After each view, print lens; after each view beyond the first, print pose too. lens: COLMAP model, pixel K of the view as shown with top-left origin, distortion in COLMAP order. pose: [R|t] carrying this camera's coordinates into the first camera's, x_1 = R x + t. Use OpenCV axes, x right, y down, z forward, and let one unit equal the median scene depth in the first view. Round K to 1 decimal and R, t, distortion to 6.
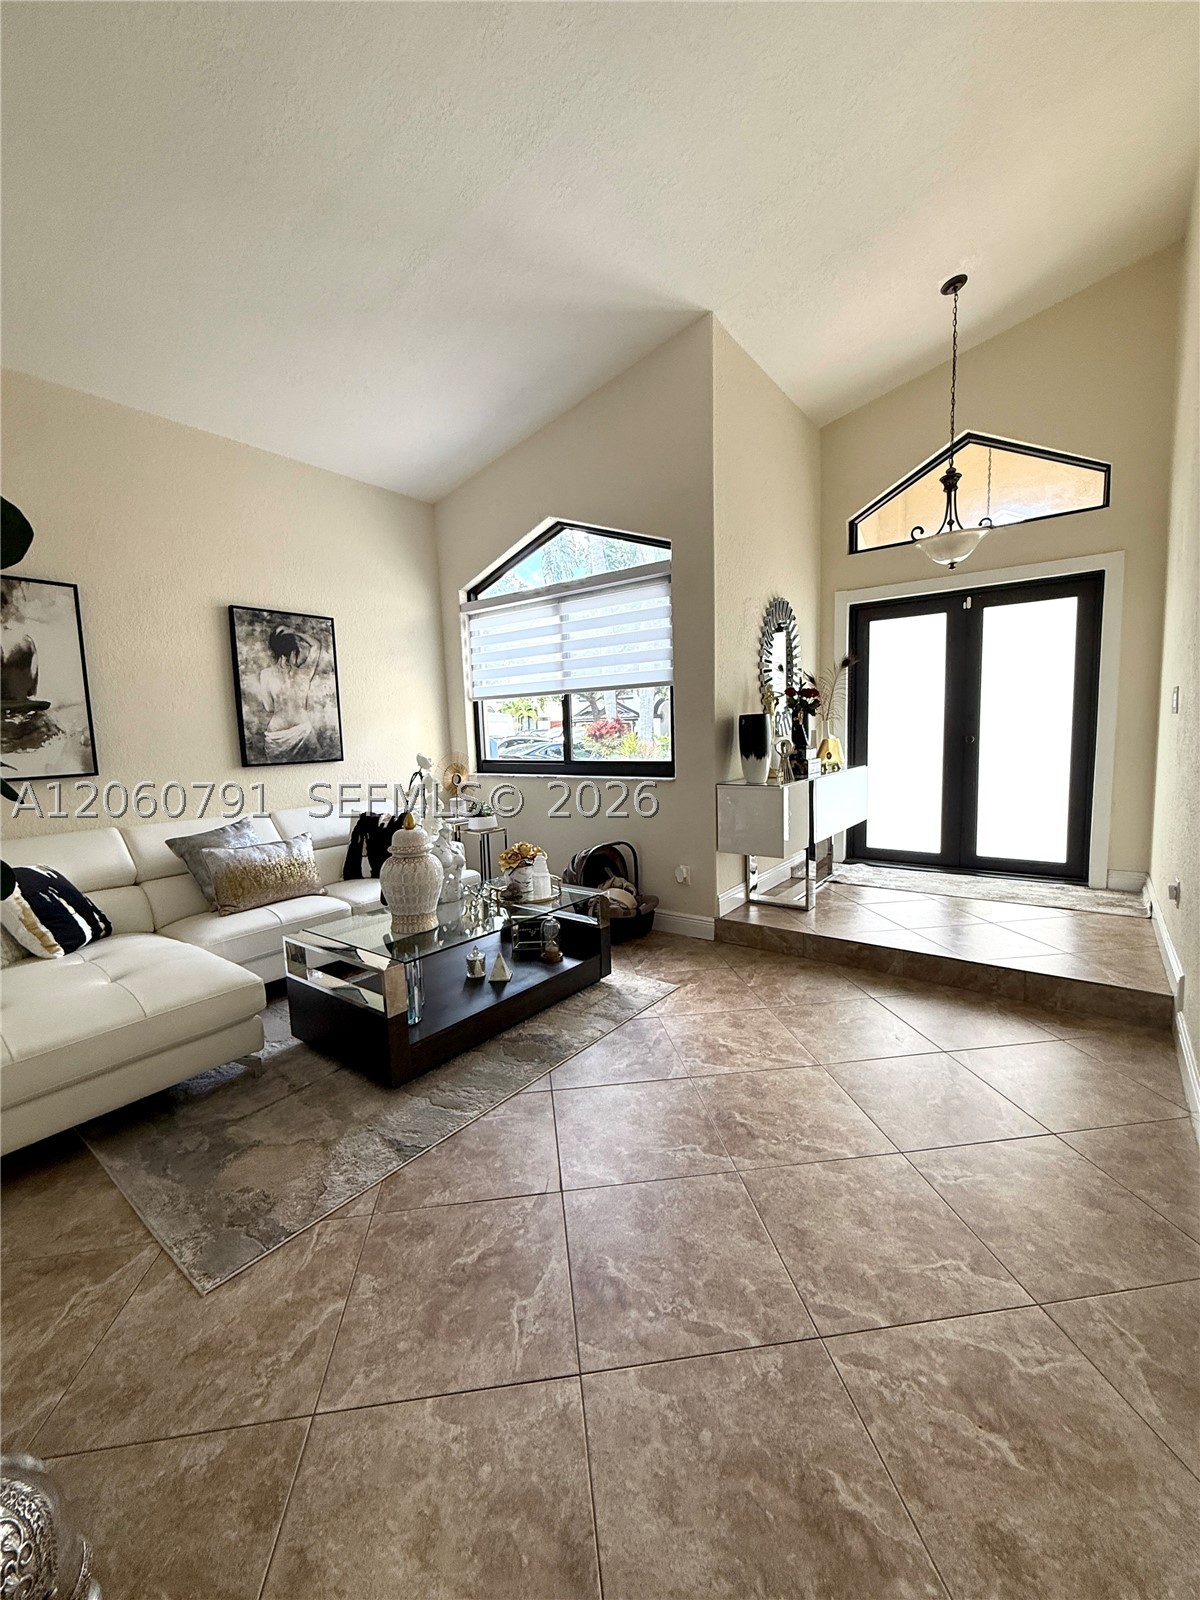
lens RADIAL K [[639.3, 0, 600.9], [0, 639.3, 794.4], [0, 0, 1]] dist [-0.001353, 0.000297]
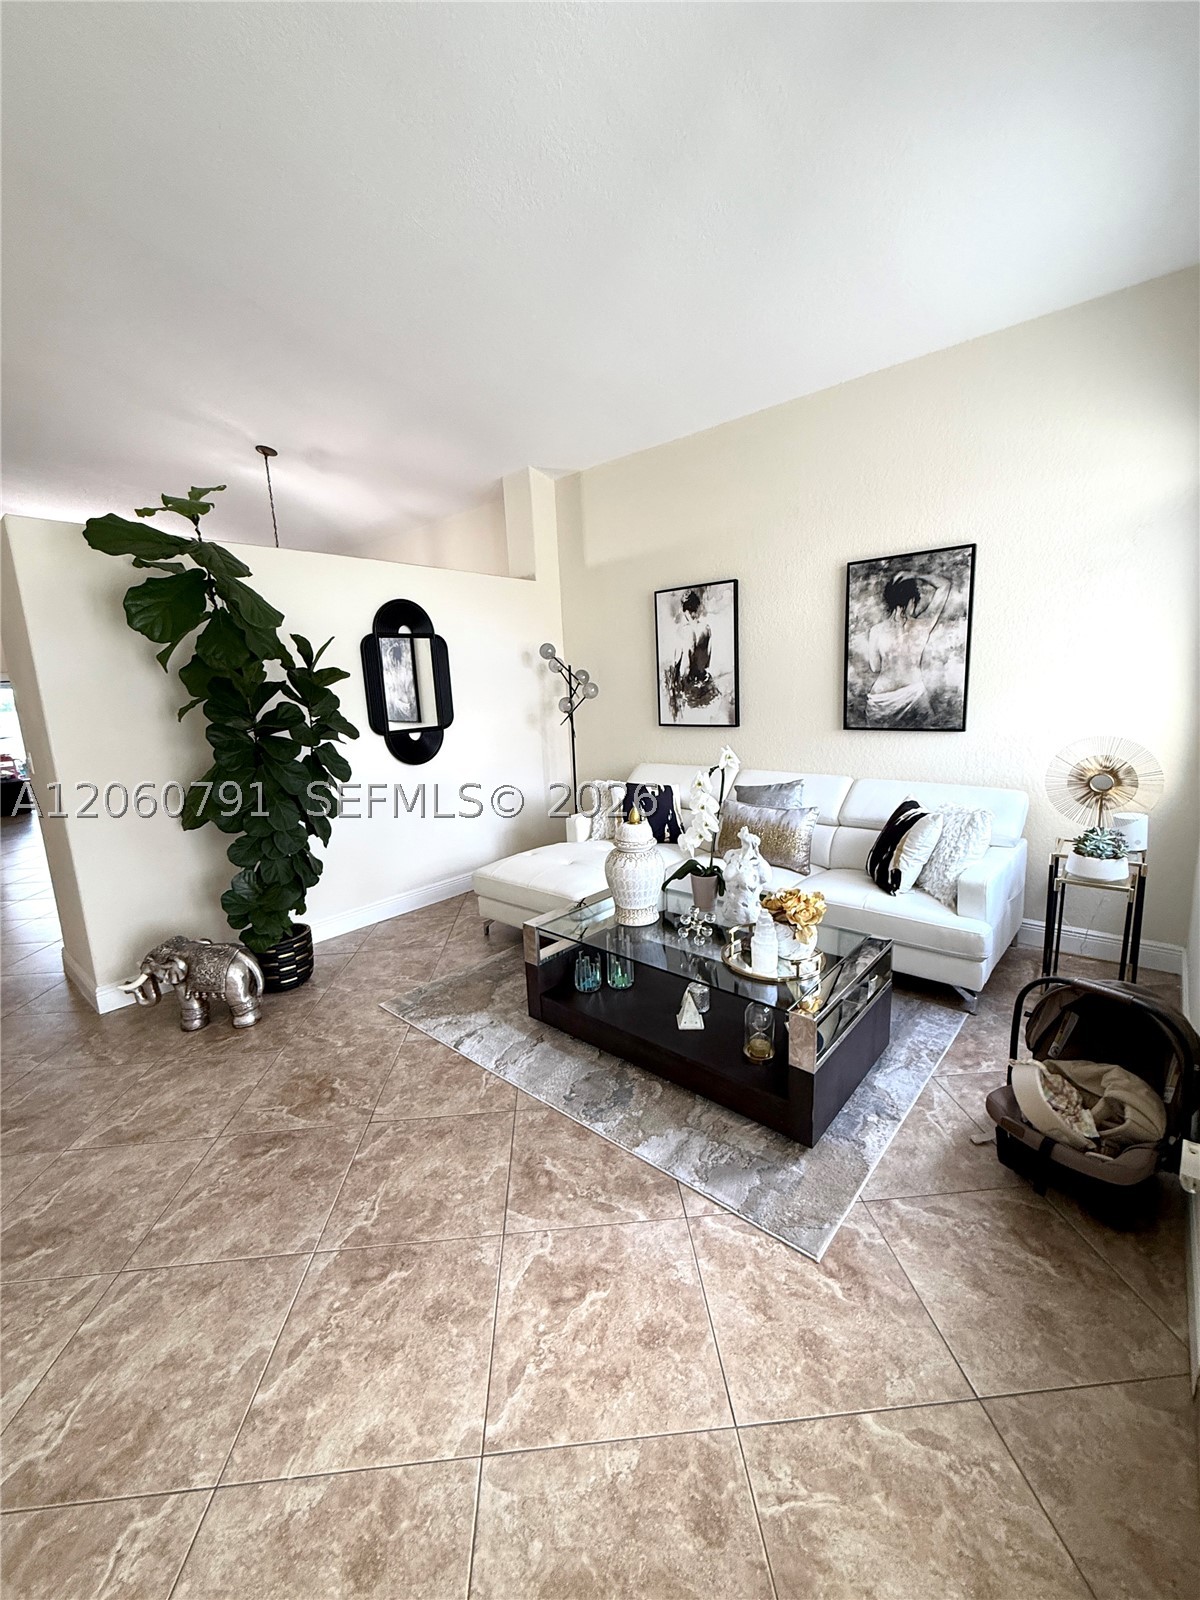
lens RADIAL K [[639.3, 0, 600.9], [0, 639.3, 794.4], [0, 0, 1]] dist [-0.001353, 0.000297]
pose [[-0.066746, 0.212822, -0.974809, 0.443959], [-0.052758, 0.974868, 0.216447, -0.135188], [0.996374, 0.065876, -0.053841, 0.661481]]
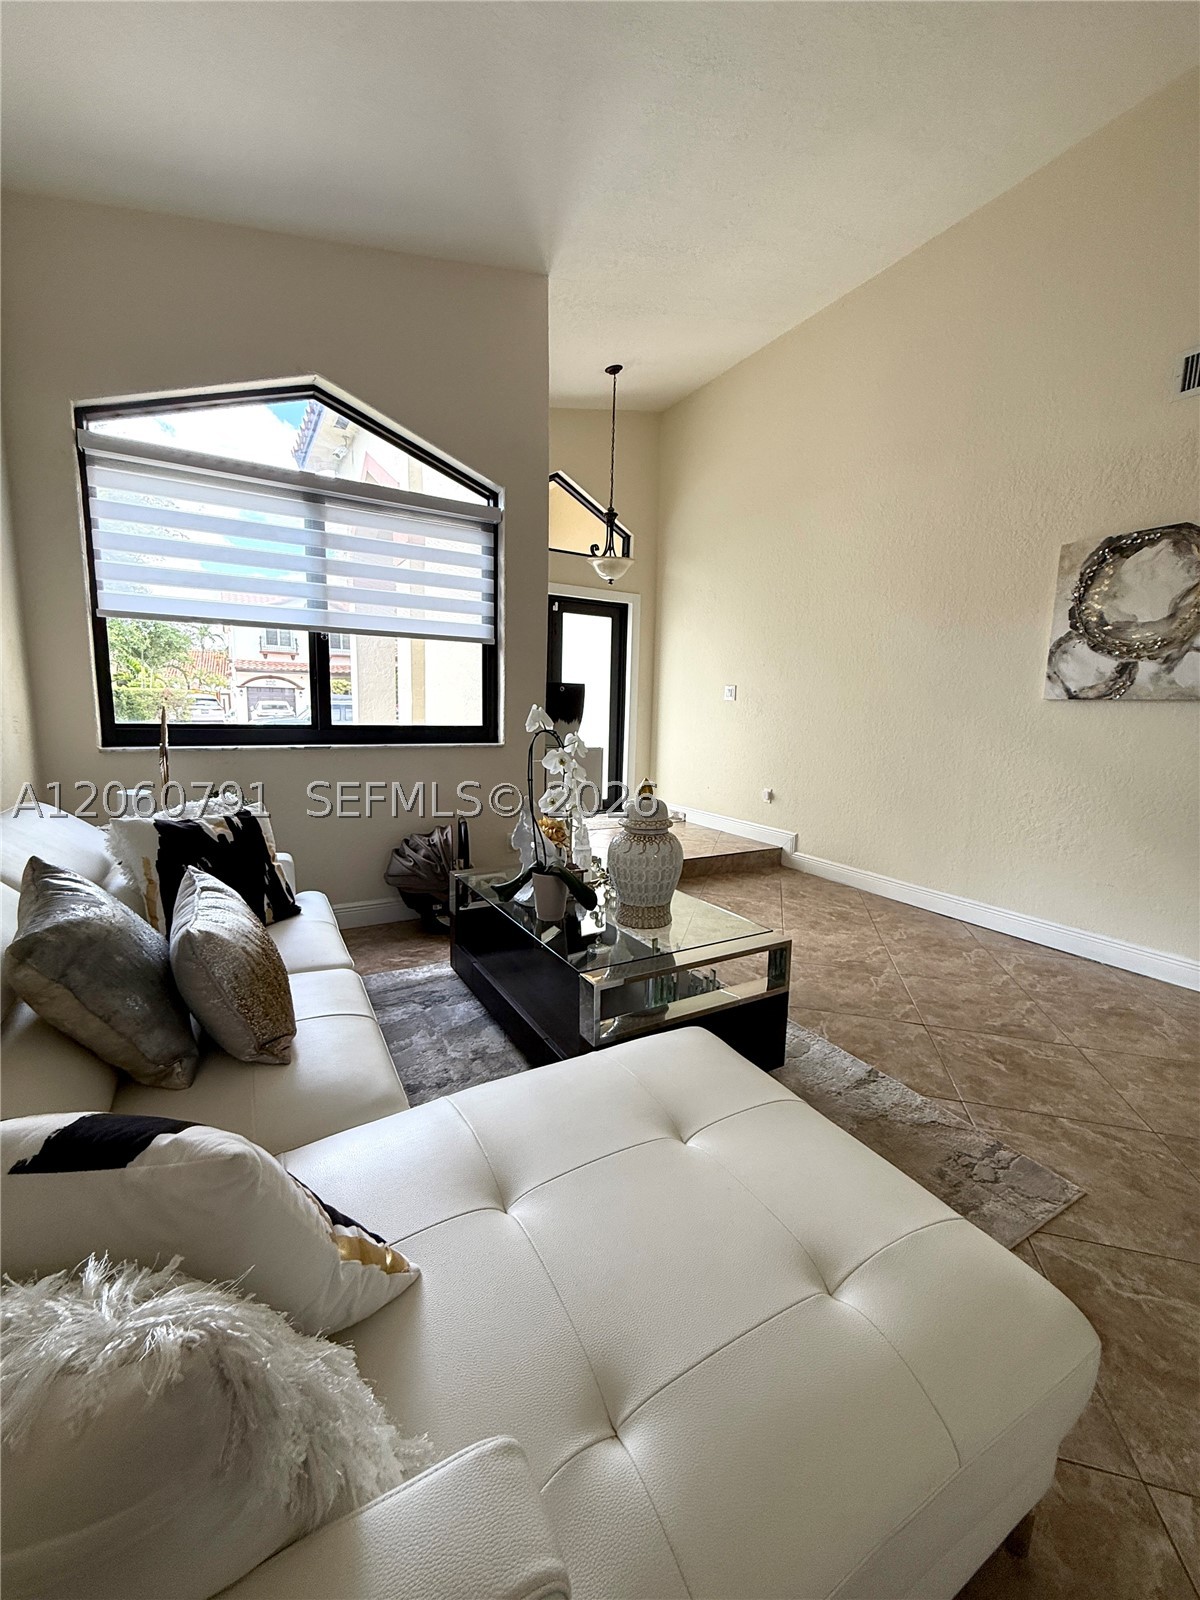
lens RADIAL K [[639.3, 0, 600.9], [0, 639.3, 794.4], [0, 0, 1]] dist [-0.001353, 0.000297]
pose [[0.380303, -0.087241, 0.920738, -0.700266], [0.059578, 0.995784, 0.069744, -0.007265], [-0.922941, 0.028332, 0.383897, 0.492422]]
